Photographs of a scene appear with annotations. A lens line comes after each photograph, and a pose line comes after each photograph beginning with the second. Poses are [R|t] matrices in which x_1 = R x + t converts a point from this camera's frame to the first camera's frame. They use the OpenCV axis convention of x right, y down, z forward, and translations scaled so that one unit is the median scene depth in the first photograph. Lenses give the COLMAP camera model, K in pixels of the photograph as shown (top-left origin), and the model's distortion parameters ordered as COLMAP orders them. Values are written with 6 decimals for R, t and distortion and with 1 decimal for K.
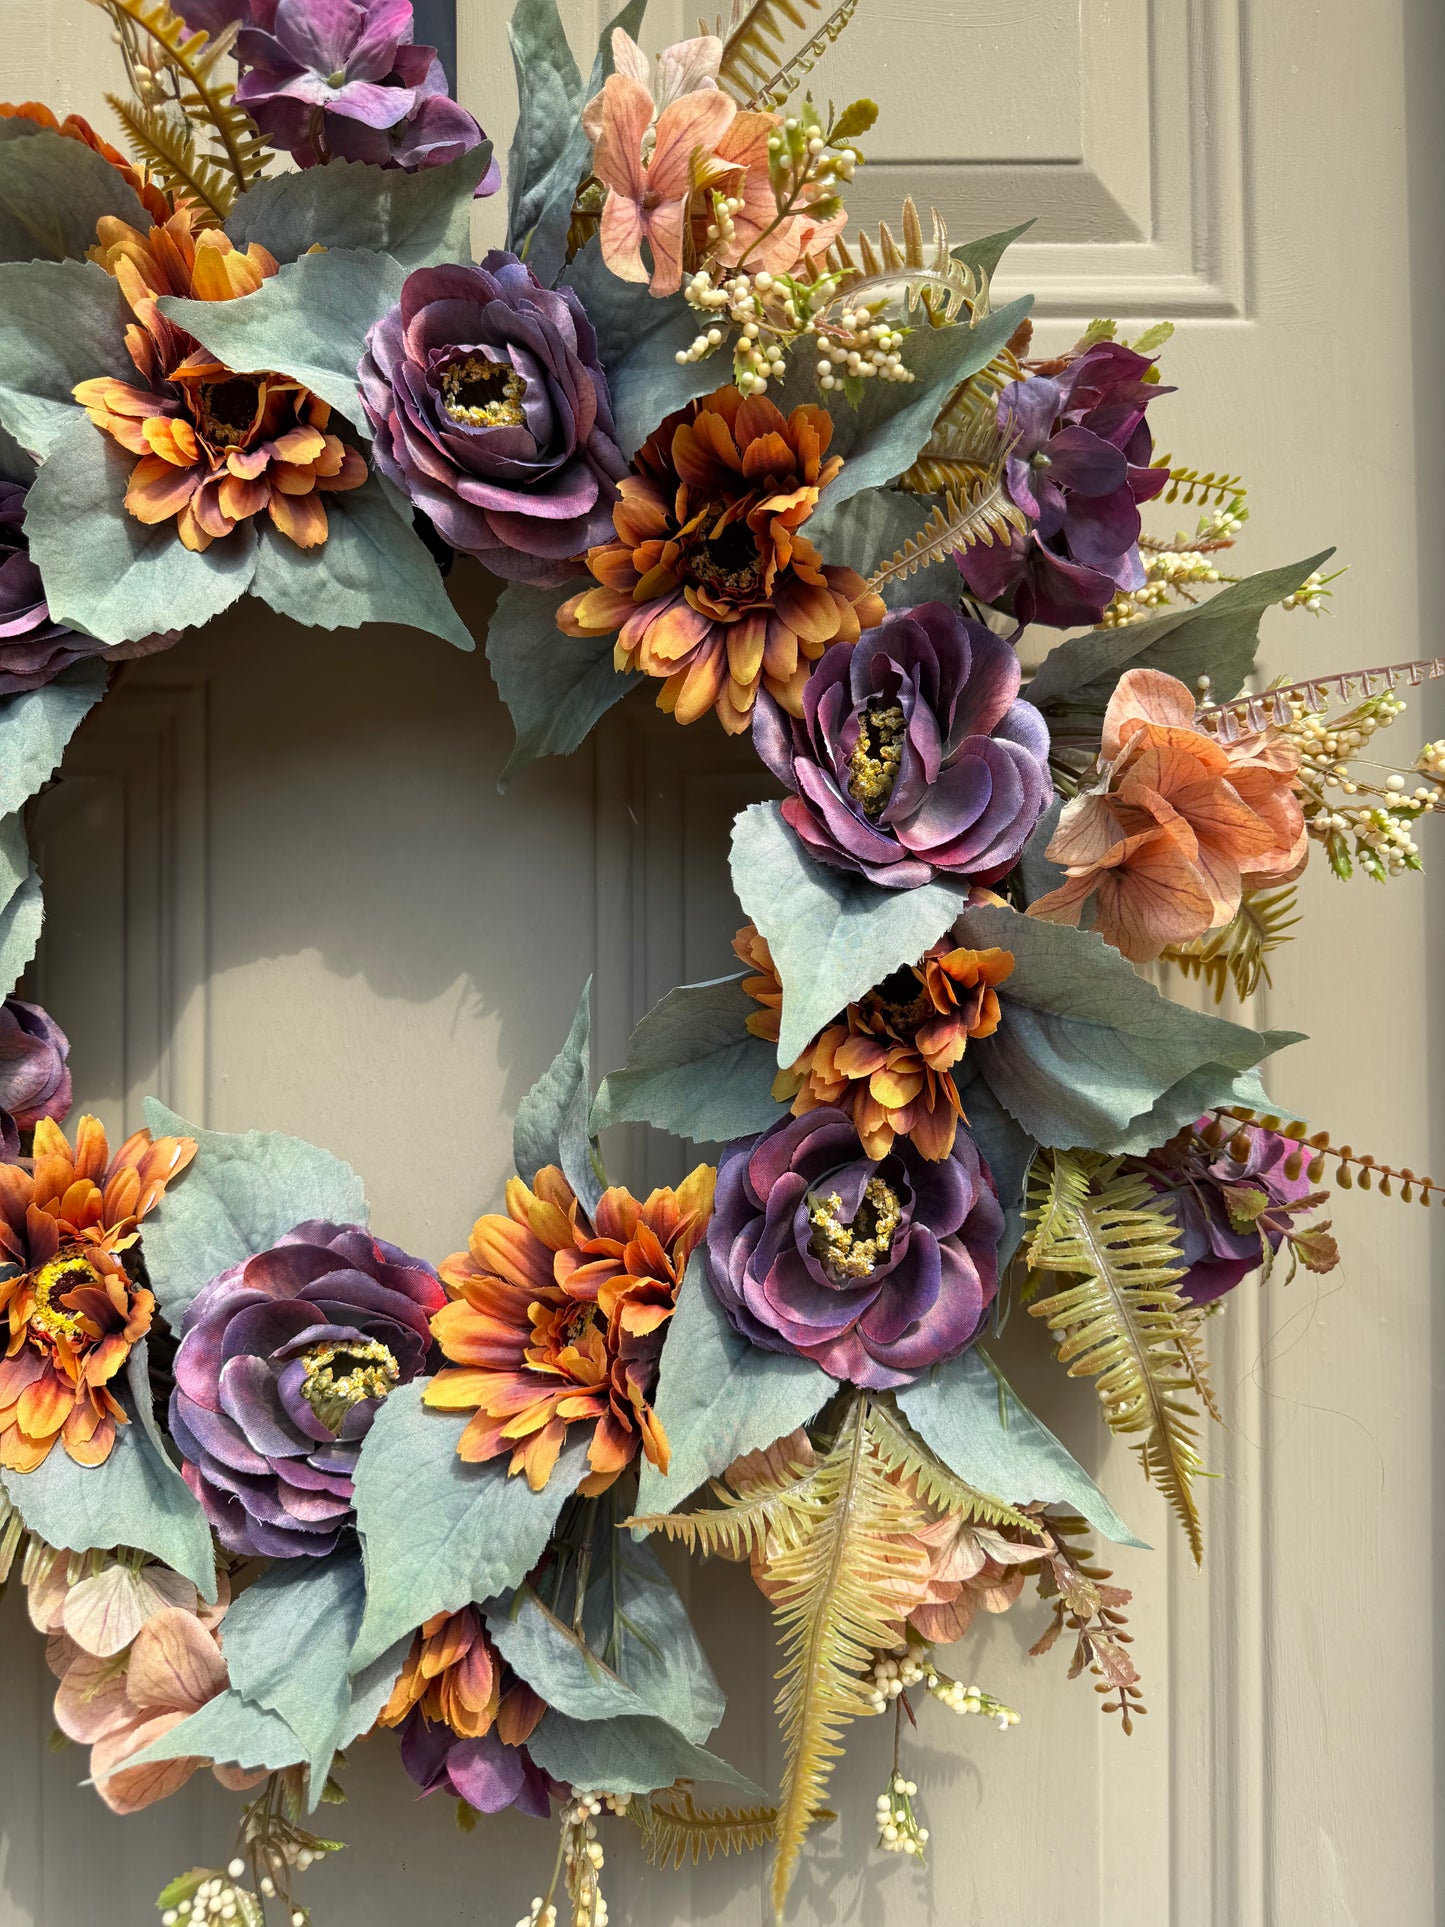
lens RADIAL K [[1379.8, 0, 719.7], [0, 1379.8, 965.0], [0, 0, 1]] dist [0.030097, -0.058065]
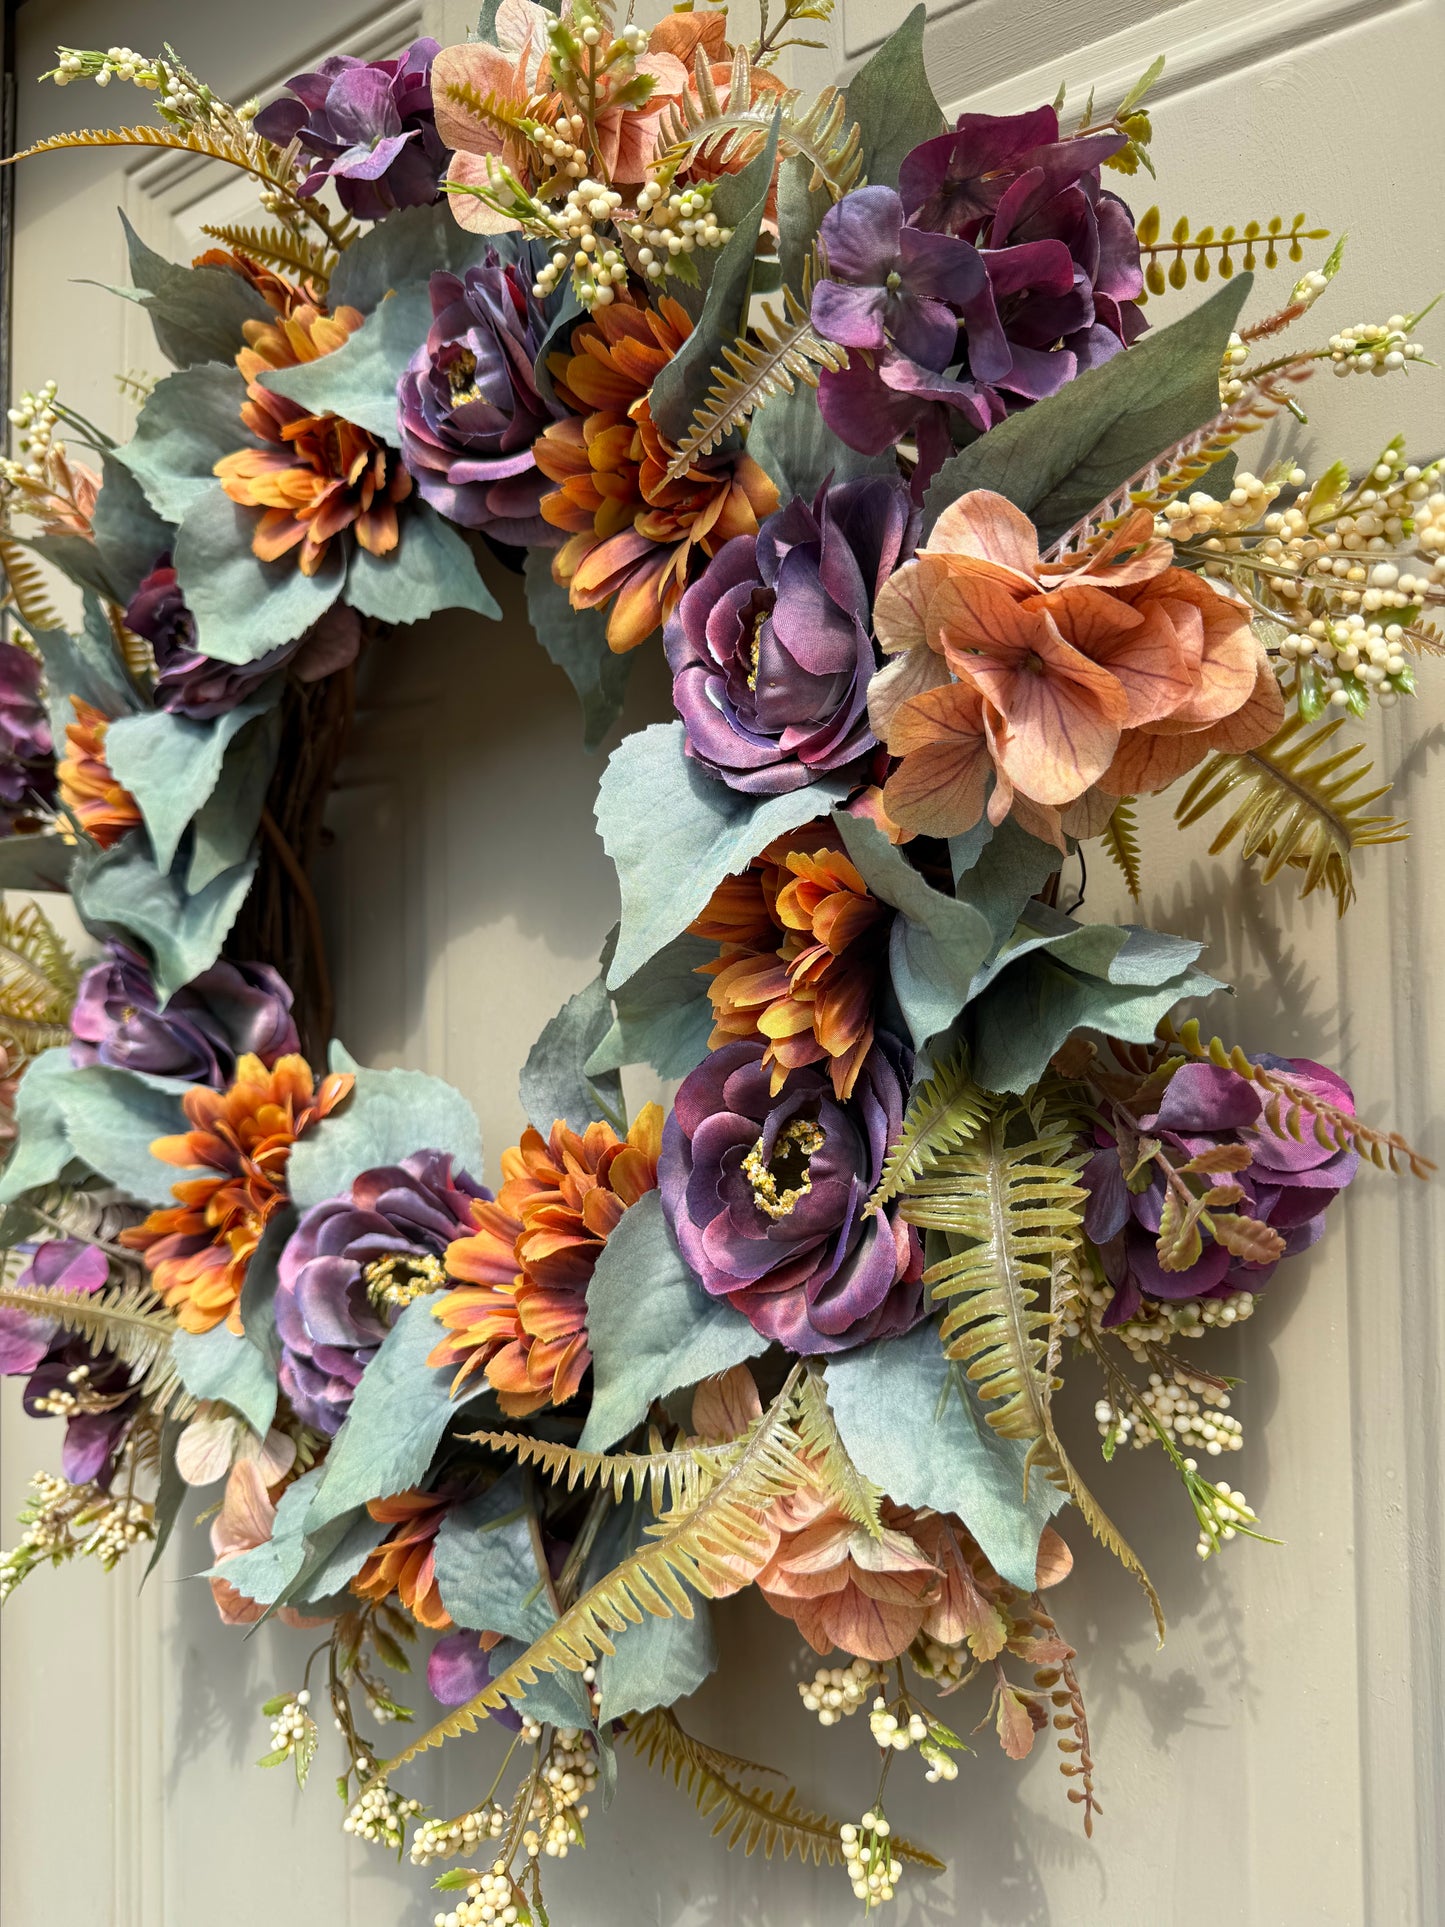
lens RADIAL K [[1403.5, 0, 727.7], [0, 1403.5, 965.5], [0, 0, 1]] dist [0.024648, -0.057902]
pose [[0.817833, -0.035063, -0.574386, 0.612879], [0.022453, 0.999326, -0.029034, 0.080429], [0.575017, 0.010848, 0.818069, 0.226371]]
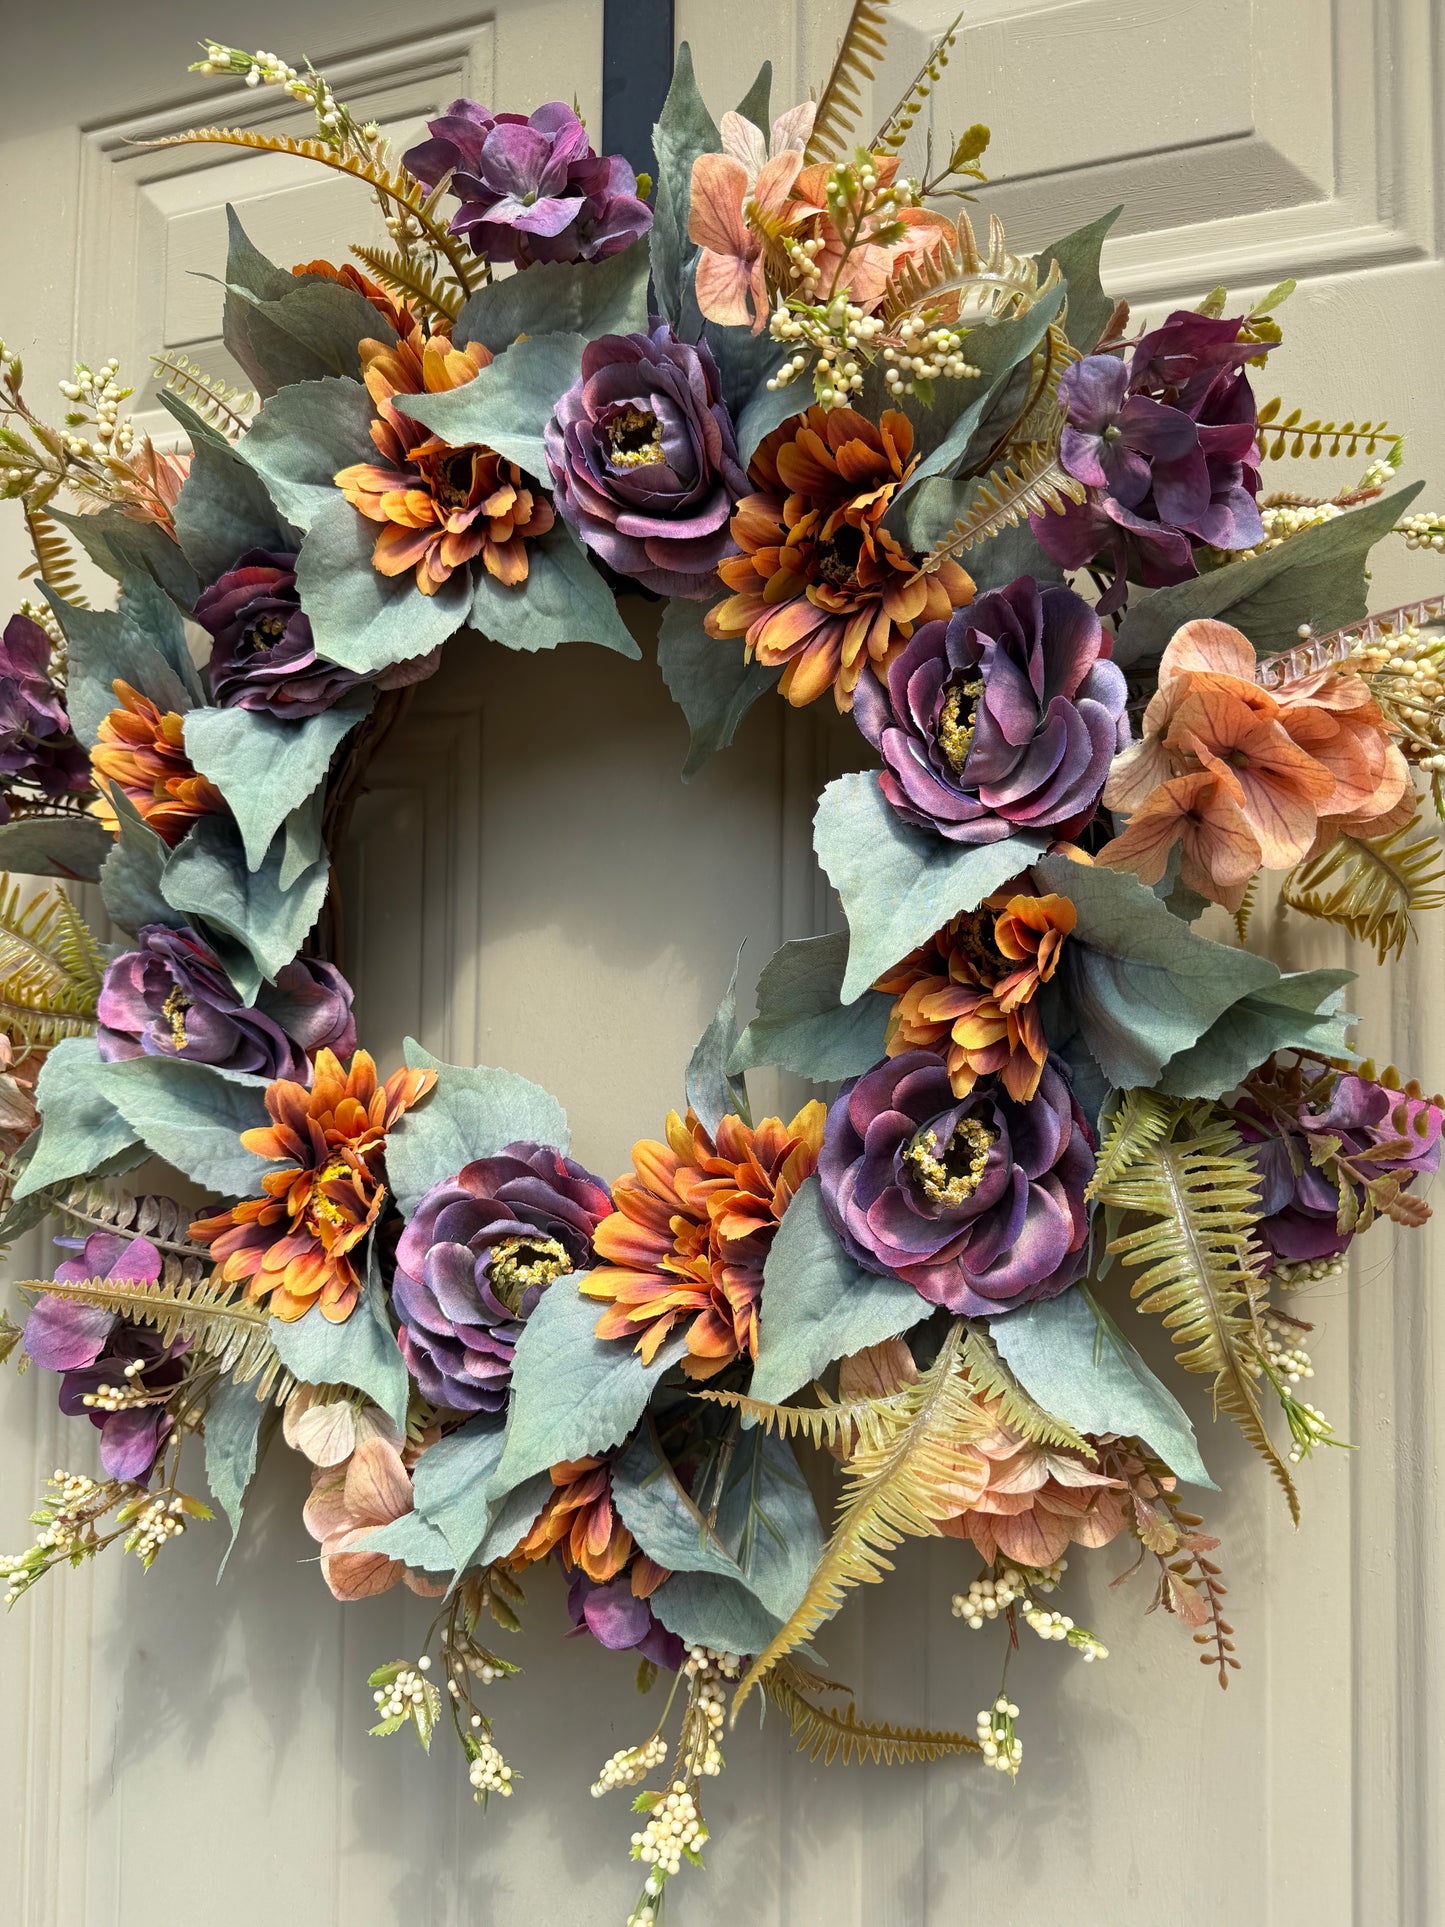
lens RADIAL K [[1379.8, 0, 719.7], [0, 1379.8, 965.0], [0, 0, 1]] dist [0.030097, -0.058065]
pose [[0.939913, -0.002169, -0.341406, 0.299877], [-0.007740, 0.999587, -0.027658, 0.068350], [0.341326, 0.028639, 0.939509, -0.072897]]
